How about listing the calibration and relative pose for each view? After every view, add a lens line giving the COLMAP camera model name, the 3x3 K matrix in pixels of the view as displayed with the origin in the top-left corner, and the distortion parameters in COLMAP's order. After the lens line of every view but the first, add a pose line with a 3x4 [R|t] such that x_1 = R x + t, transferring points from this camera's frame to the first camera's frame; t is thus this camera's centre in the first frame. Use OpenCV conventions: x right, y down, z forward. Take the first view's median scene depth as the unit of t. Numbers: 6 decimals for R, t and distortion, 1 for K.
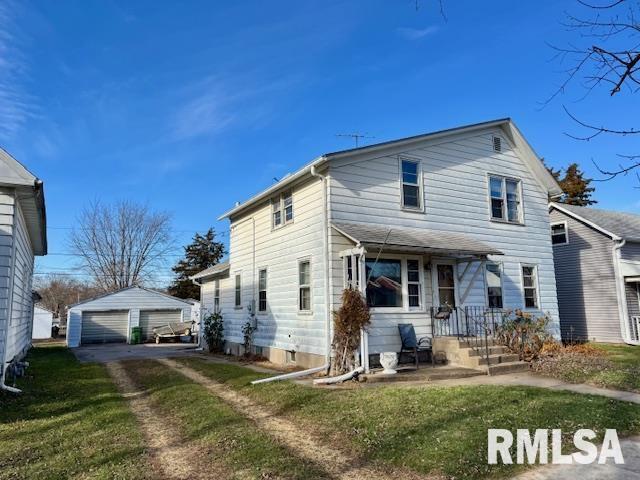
lens RADIAL K [[454.4, 0, 320.0], [0, 454.4, 240.0], [0, 0, 1]] dist [0.001213, -0.003554]
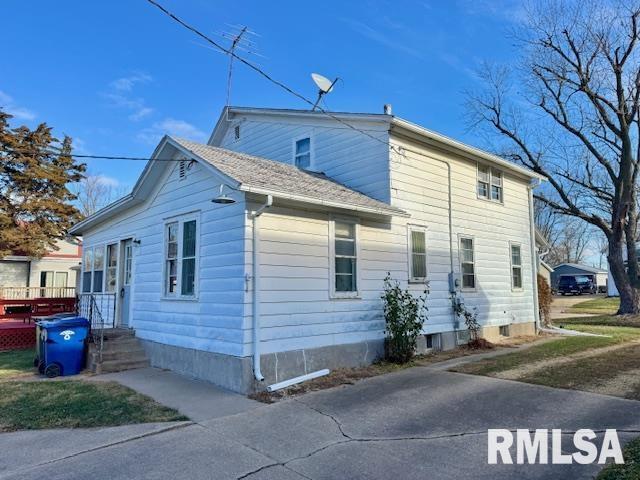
lens RADIAL K [[454.4, 0, 320.0], [0, 454.4, 240.0], [0, 0, 1]] dist [0.001213, -0.003554]
pose [[-0.210890, 0.122983, 0.969743, -0.962882], [-0.142549, 0.977580, -0.154977, 0.258935], [-0.967060, -0.170919, -0.188630, 1.559436]]
